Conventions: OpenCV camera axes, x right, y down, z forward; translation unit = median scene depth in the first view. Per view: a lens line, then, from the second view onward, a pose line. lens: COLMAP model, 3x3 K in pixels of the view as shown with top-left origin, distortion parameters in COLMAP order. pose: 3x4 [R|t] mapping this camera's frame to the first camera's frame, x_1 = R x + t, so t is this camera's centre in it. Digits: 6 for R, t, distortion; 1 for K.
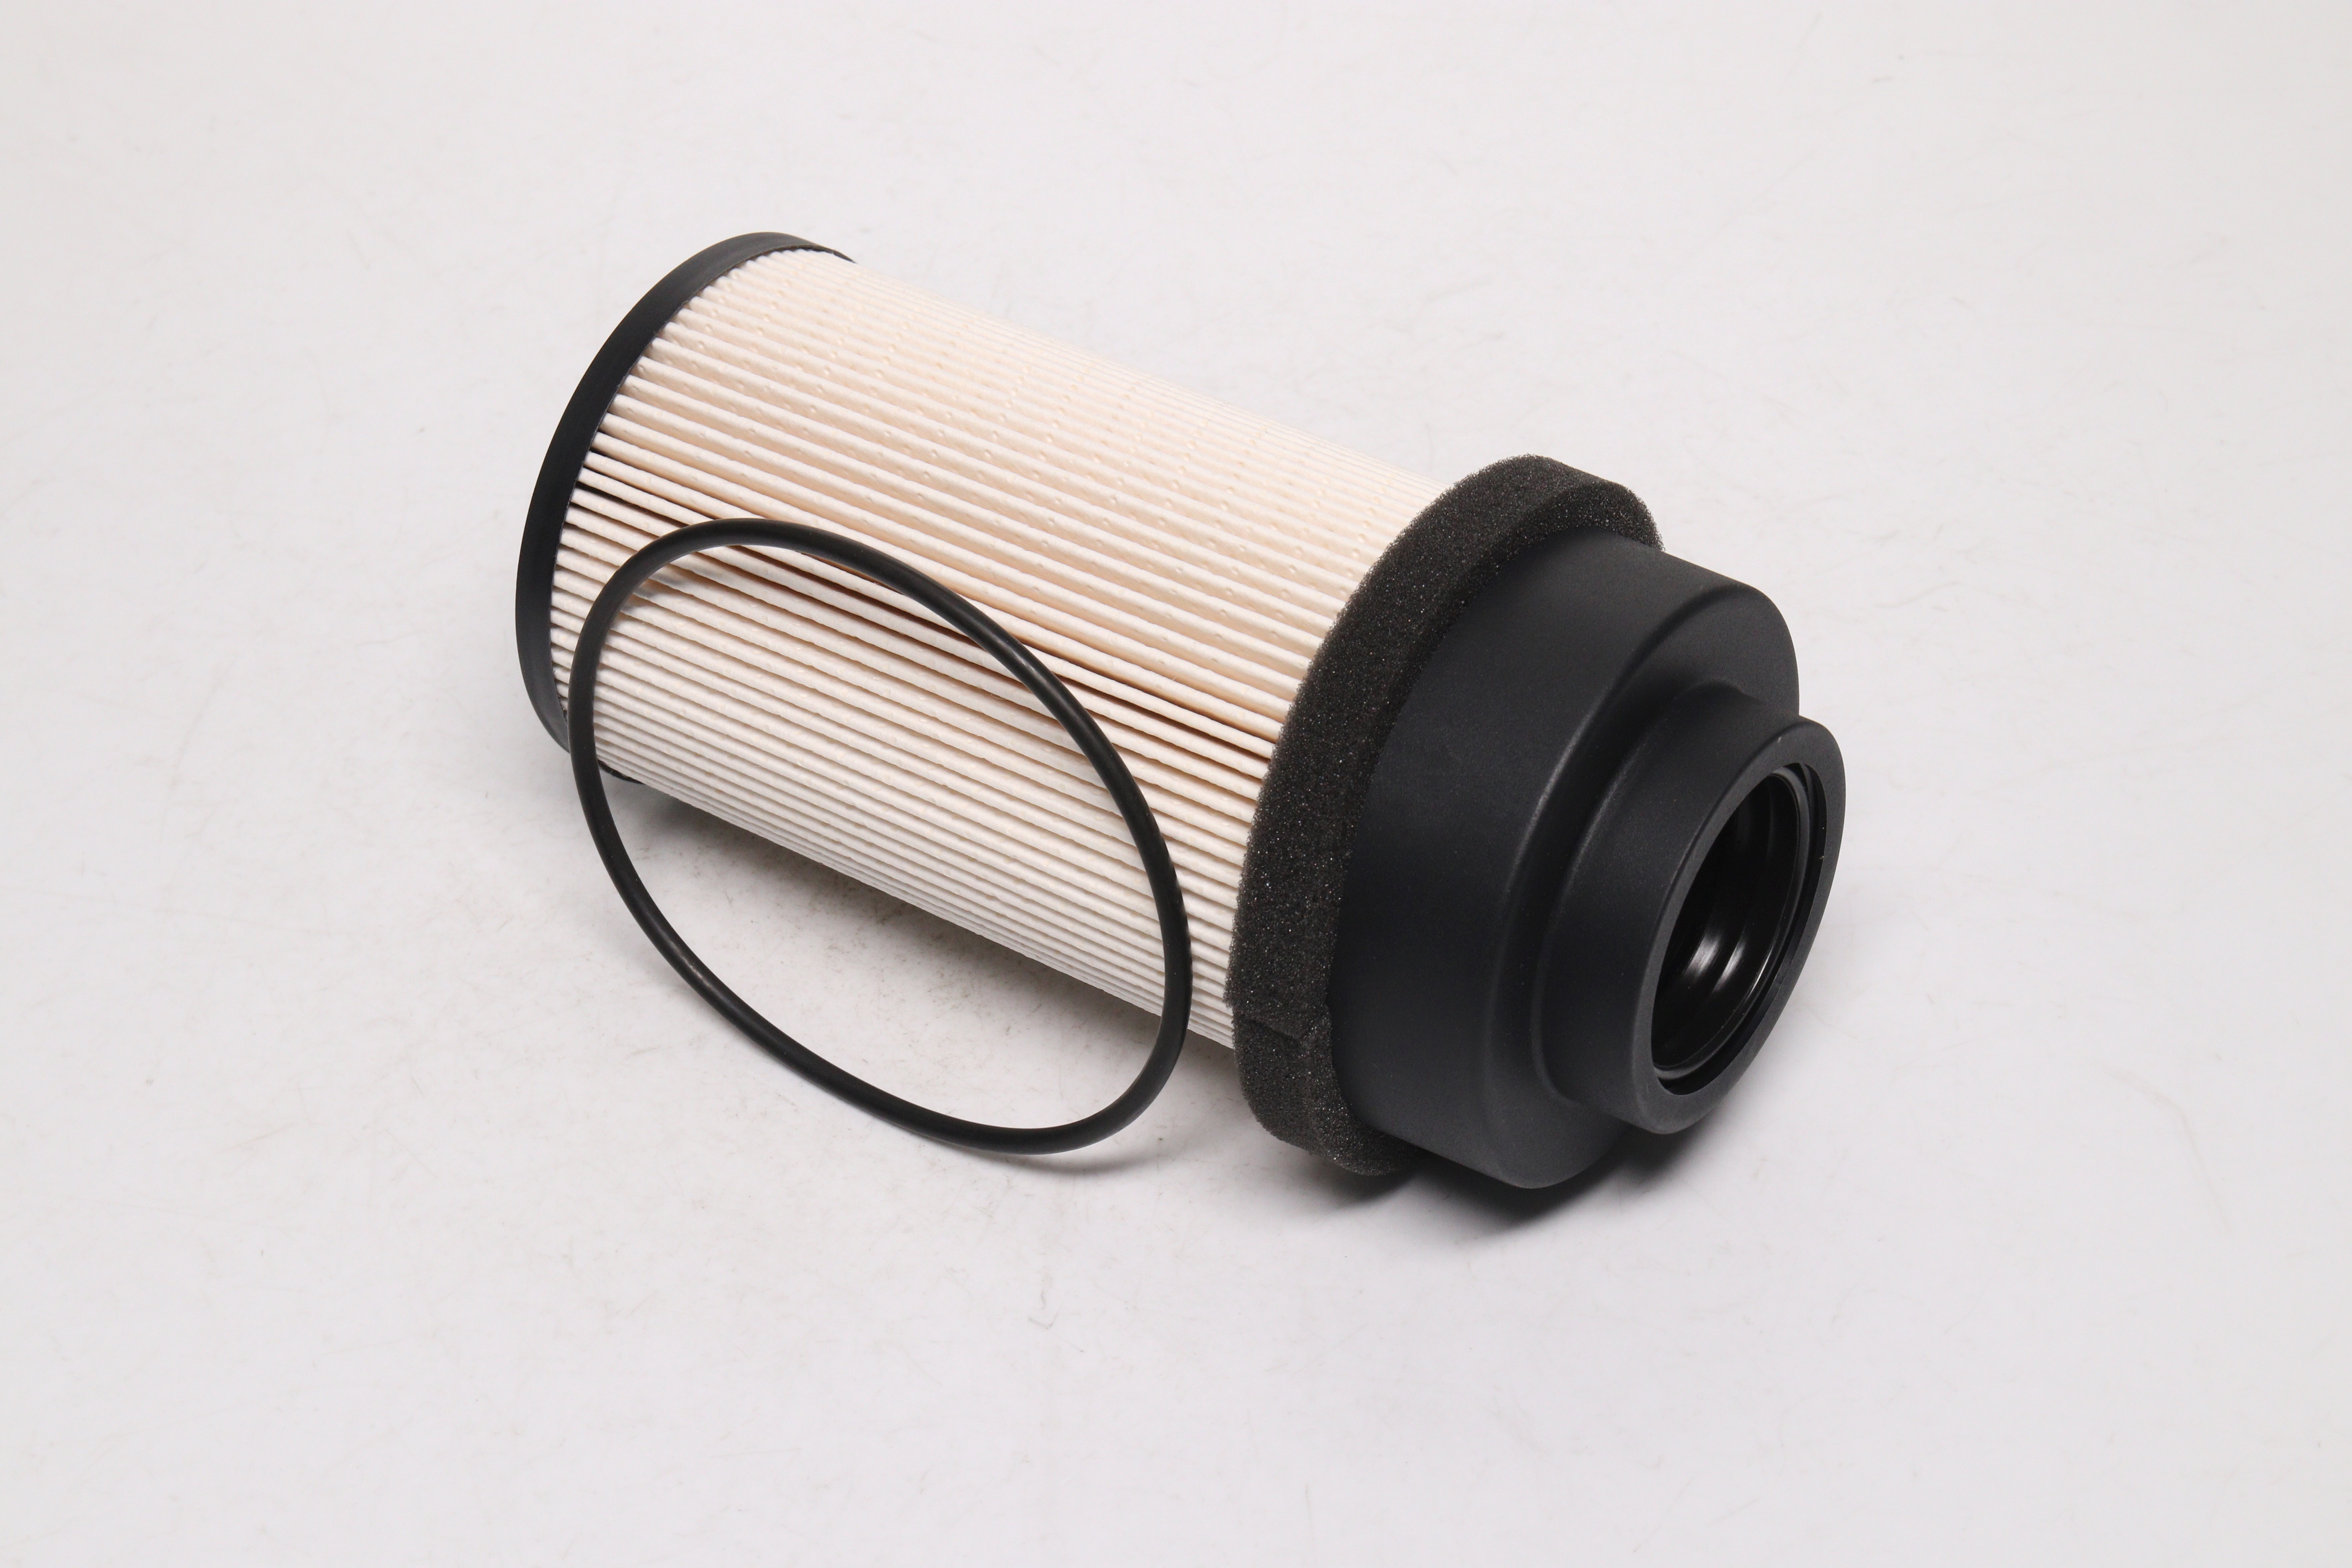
lens RADIAL K [[5354.4, 0, 1176.0], [0, 5354.4, 784.0], [0, 0, 1]] dist [0.050273, -0.170077]
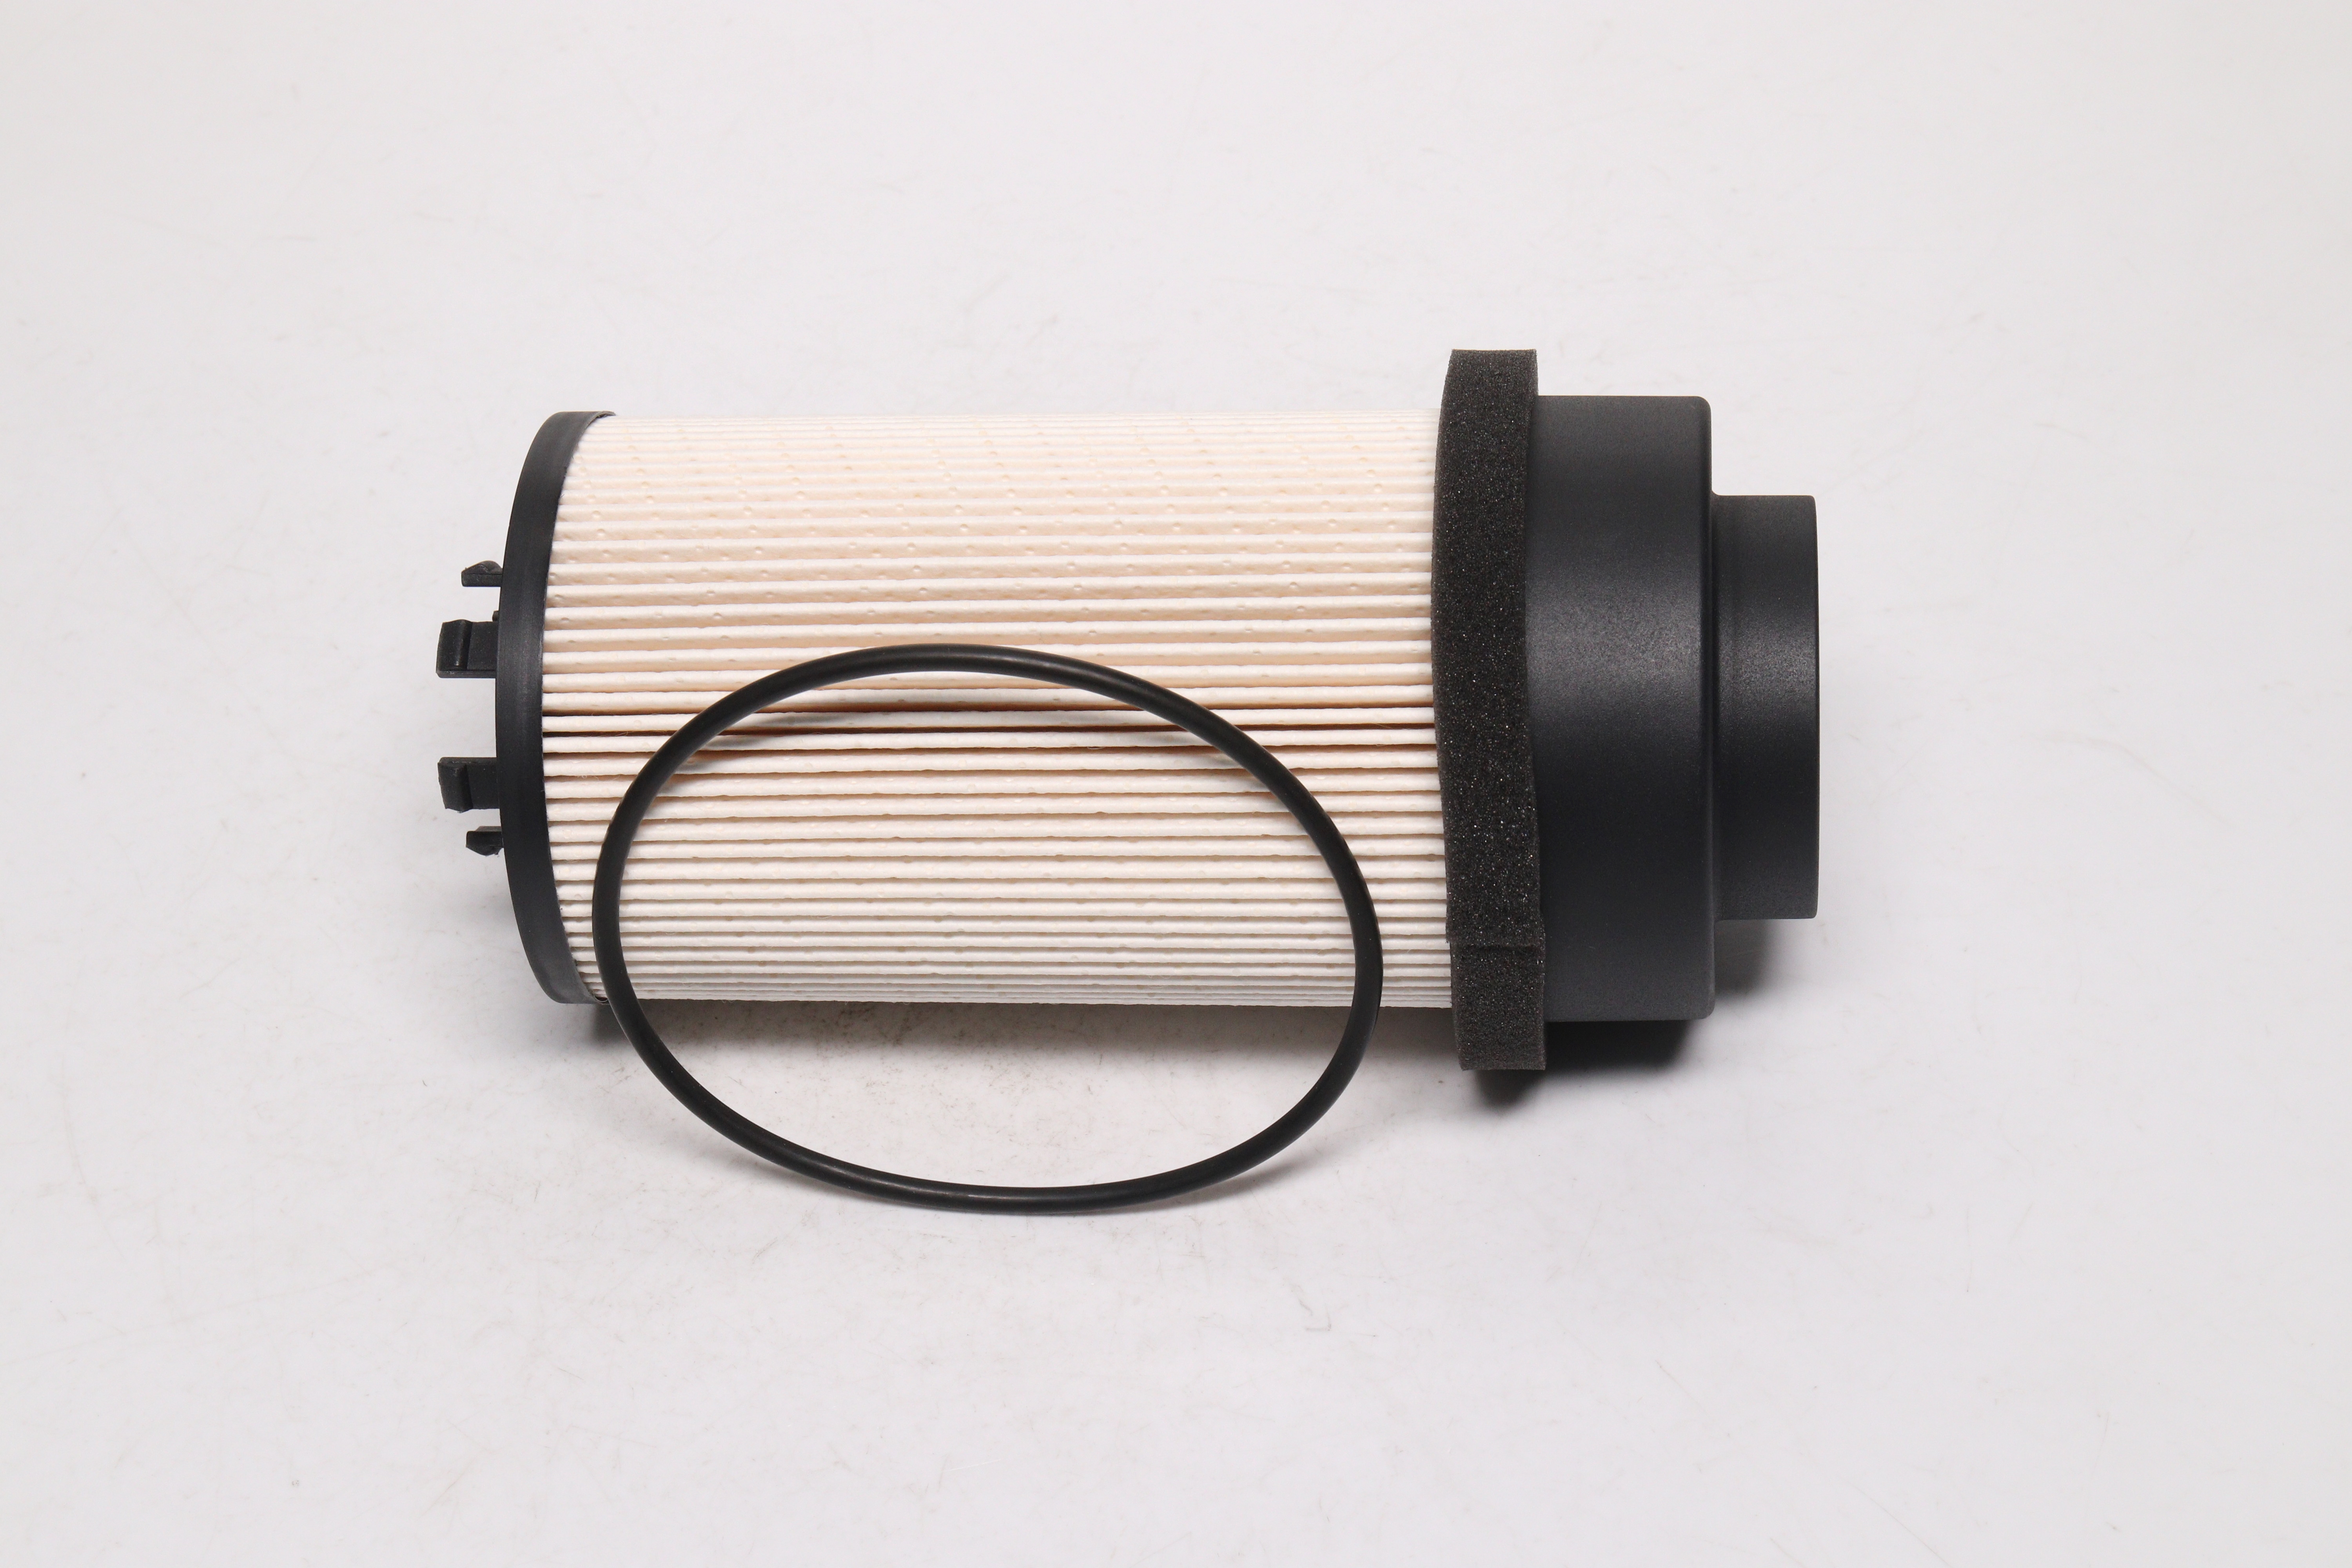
lens RADIAL K [[5354.4, 0, 1176.0], [0, 5354.4, 784.0], [0, 0, 1]] dist [0.050273, -0.170077]
pose [[0.861838, -0.346262, 0.370591, -0.375762], [0.351725, 0.934476, 0.055167, -0.057269], [-0.365411, 0.082801, 0.927156, 0.076616]]
